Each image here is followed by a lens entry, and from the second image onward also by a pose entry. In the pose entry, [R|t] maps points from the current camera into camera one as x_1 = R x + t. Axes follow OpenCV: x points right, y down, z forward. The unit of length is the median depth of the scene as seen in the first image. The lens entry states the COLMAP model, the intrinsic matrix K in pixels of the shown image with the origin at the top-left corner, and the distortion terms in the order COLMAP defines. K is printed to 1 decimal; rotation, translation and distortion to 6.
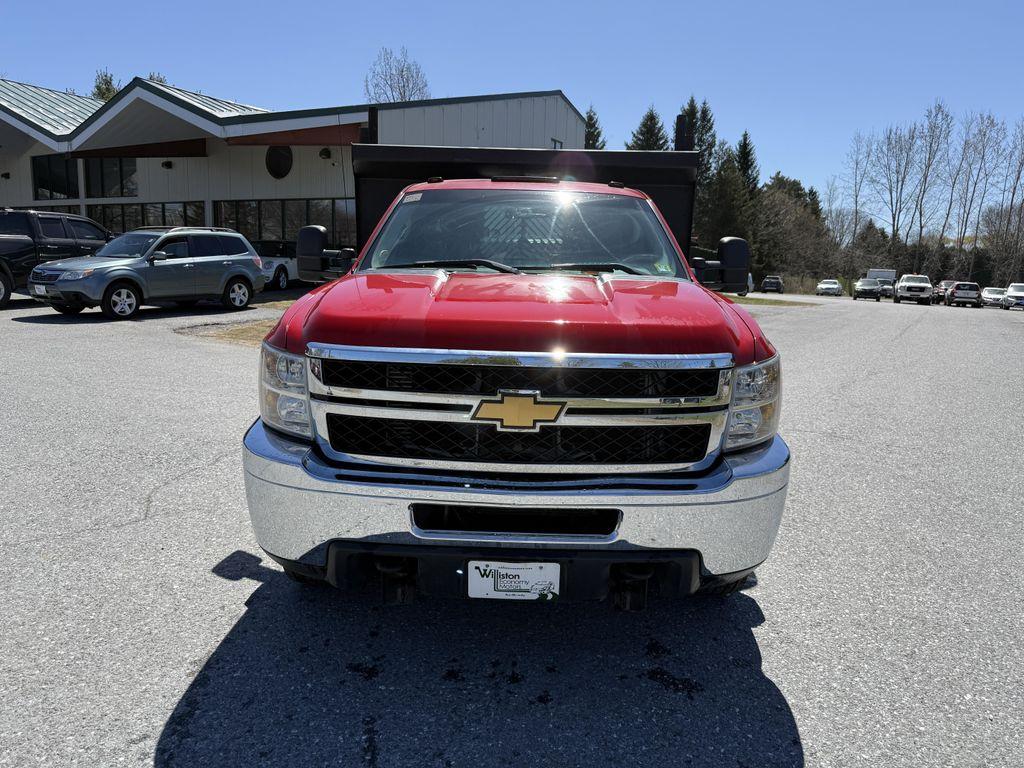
lens RADIAL K [[724.9, 0, 512.2], [0, 724.9, 383.6], [0, 0, 1]] dist [0.020904, -0.030839]
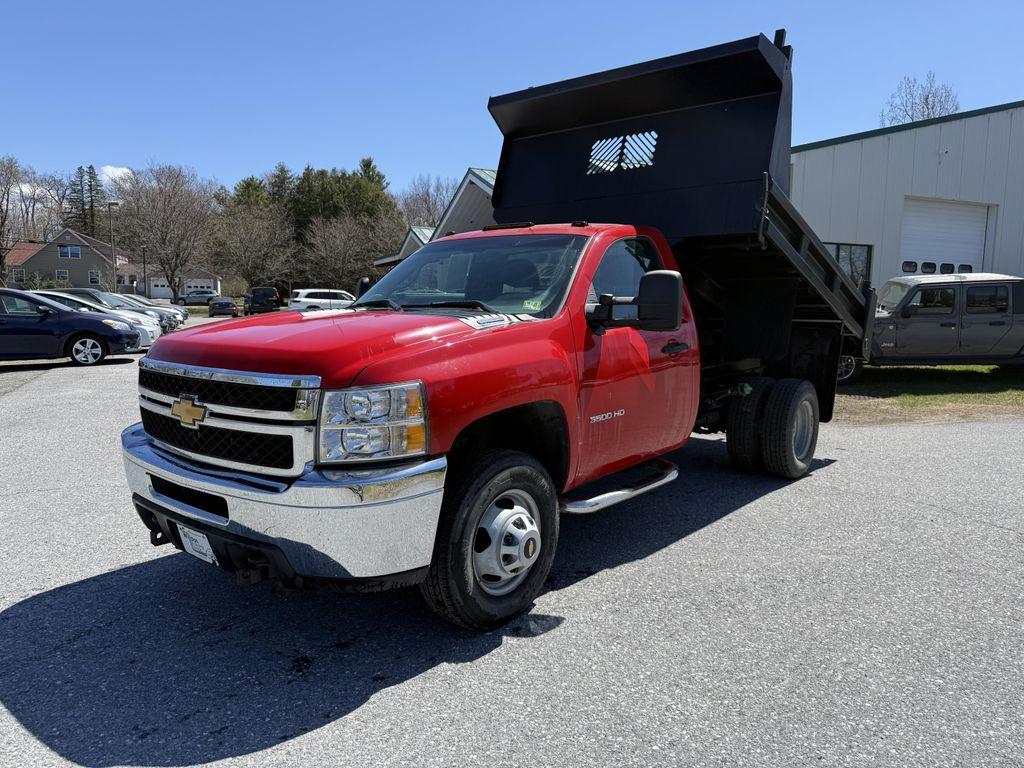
lens RADIAL K [[724.9, 0, 508.8], [0, 724.9, 387.1], [0, 0, 1]] dist [0.020904, -0.030839]
pose [[0.775127, 0.049828, -0.629838, 1.011933], [-0.089129, 0.995540, -0.030930, -0.013244], [0.625488, 0.080111, 0.776110, 0.259113]]
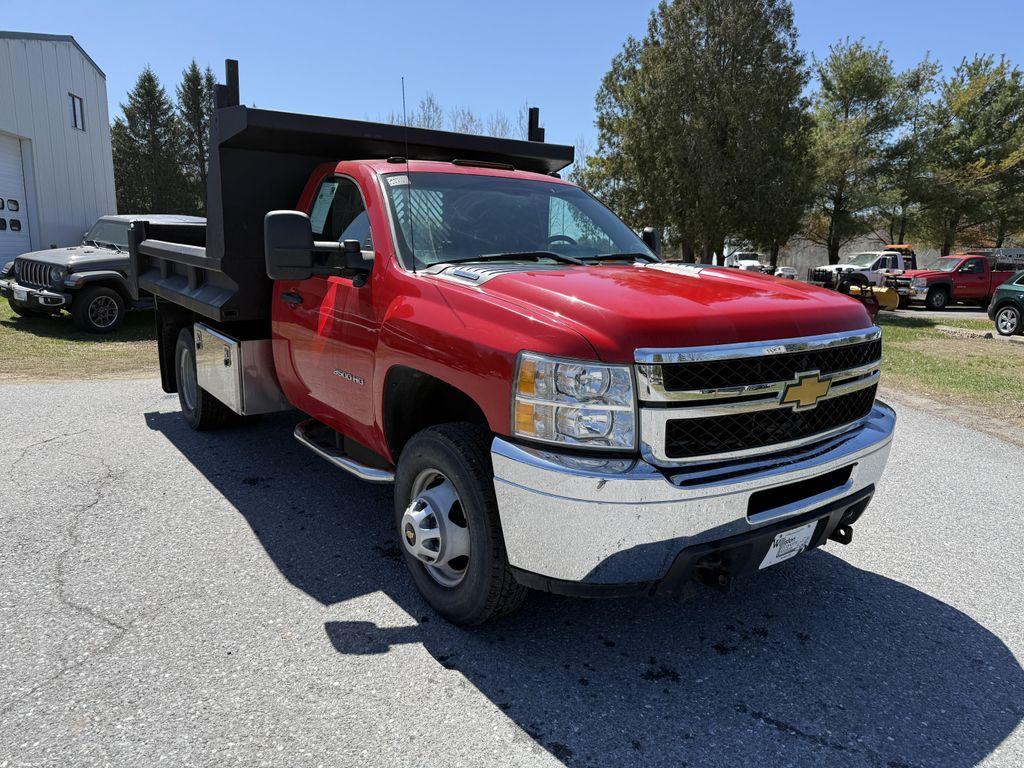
lens RADIAL K [[724.9, 0, 516.8], [0, 724.9, 389.3], [0, 0, 1]] dist [0.020904, -0.030839]
pose [[0.797387, -0.130837, 0.589114, -0.786925], [0.108211, 0.991391, 0.073711, -0.074667], [-0.593687, 0.004972, 0.804681, 0.282832]]
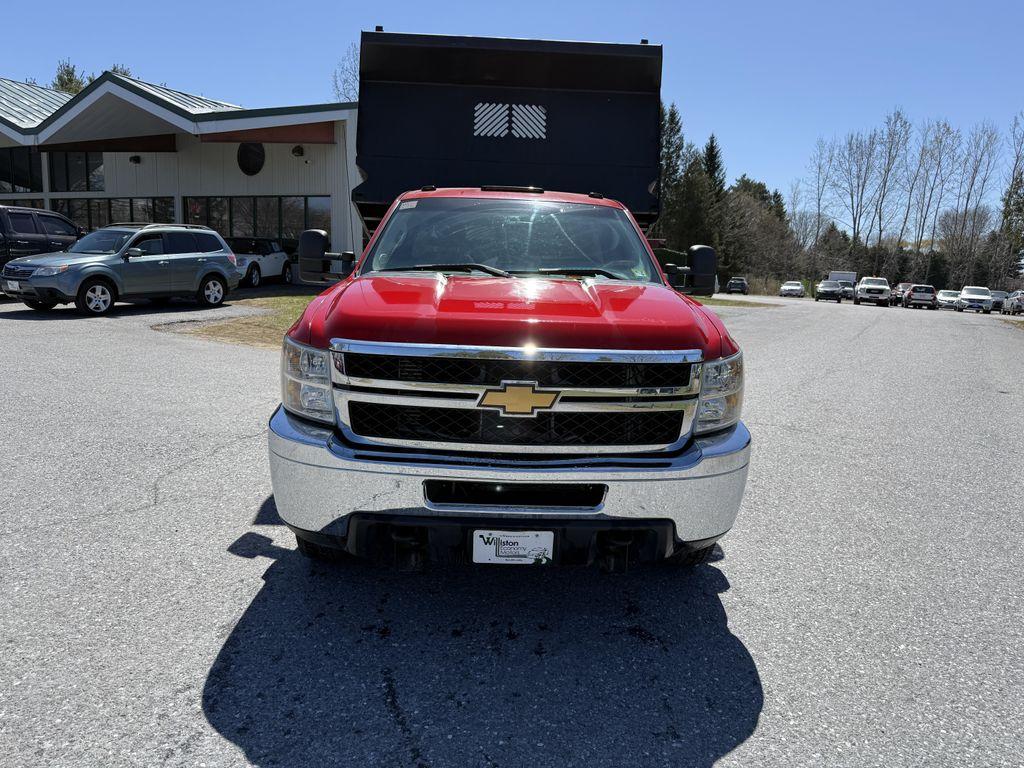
lens RADIAL K [[724.9, 0, 518.0], [0, 724.9, 385.1], [0, 0, 1]] dist [0.020904, -0.030839]
pose [[0.998739, 0.001387, 0.050182, -0.039035], [-0.001573, 0.999992, 0.003662, 0.009100], [-0.050176, -0.003736, 0.998733, -0.114390]]
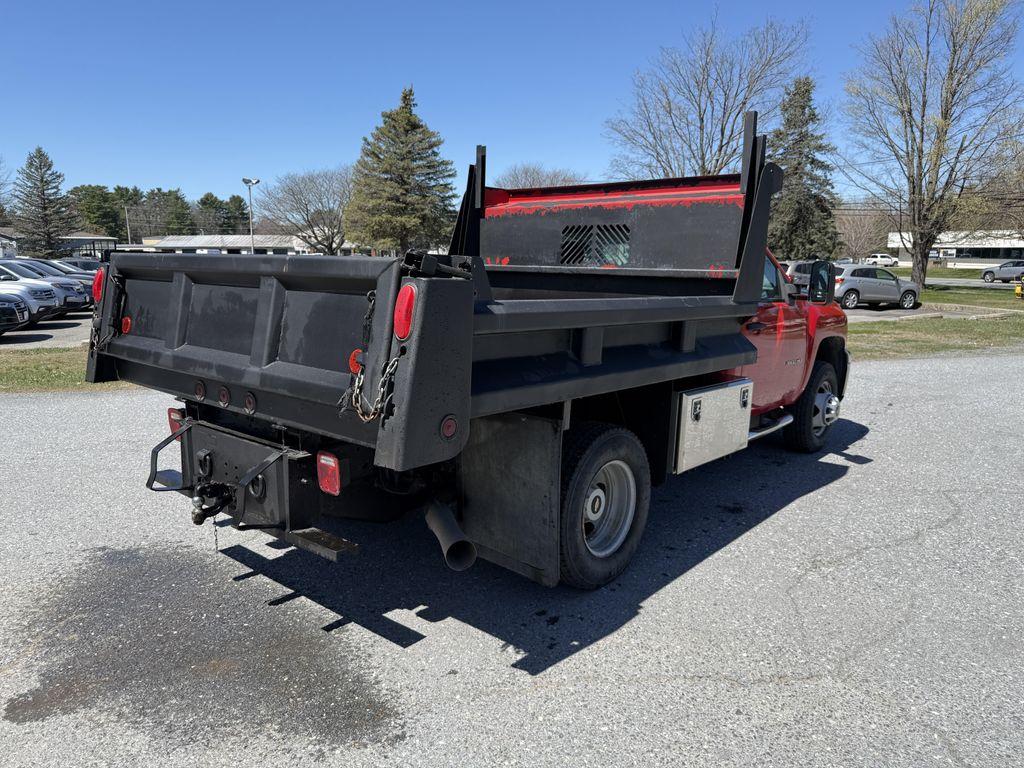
lens RADIAL K [[724.9, 0, 509.4], [0, 724.9, 388.1], [0, 0, 1]] dist [0.020904, -0.030839]
pose [[-0.767445, -0.148354, 0.623714, -0.929122], [0.076022, 0.944937, 0.318299, -0.623307], [-0.636592, 0.291693, -0.713909, 3.184433]]
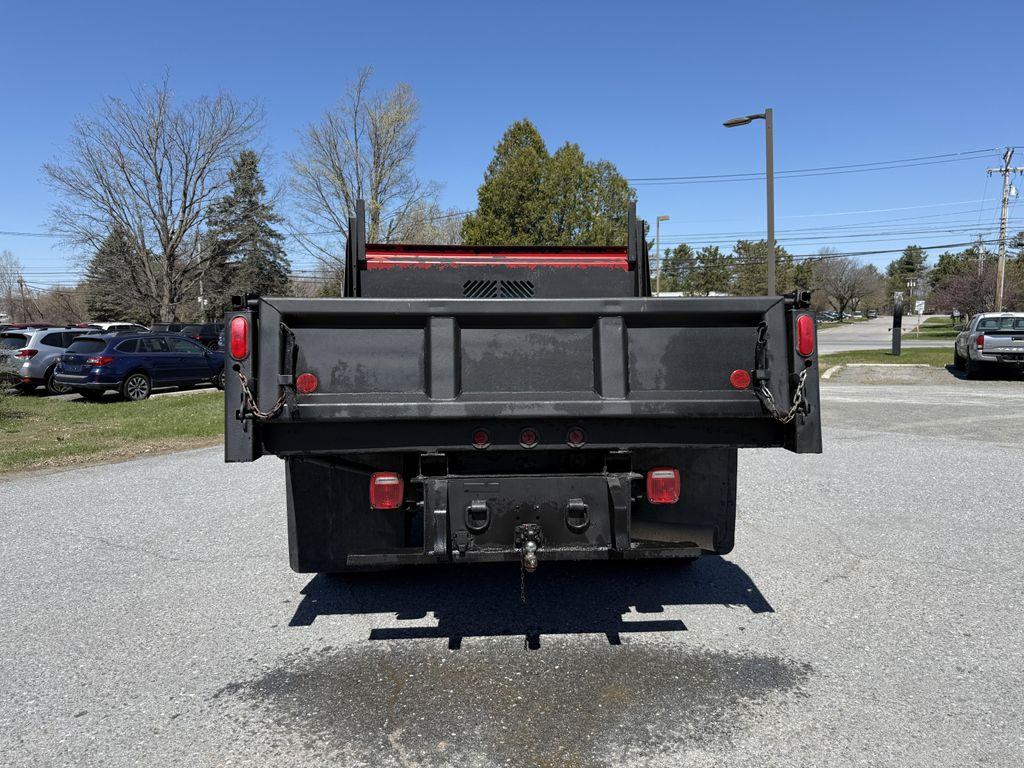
lens RADIAL K [[724.9, 0, 511.6], [0, 724.9, 383.0], [0, 0, 1]] dist [0.020904, -0.030839]
pose [[-0.996858, -0.019641, -0.076731, 0.135285], [-0.037921, 0.968867, 0.244661, -0.638314], [0.069536, 0.246802, -0.966568, 3.680178]]
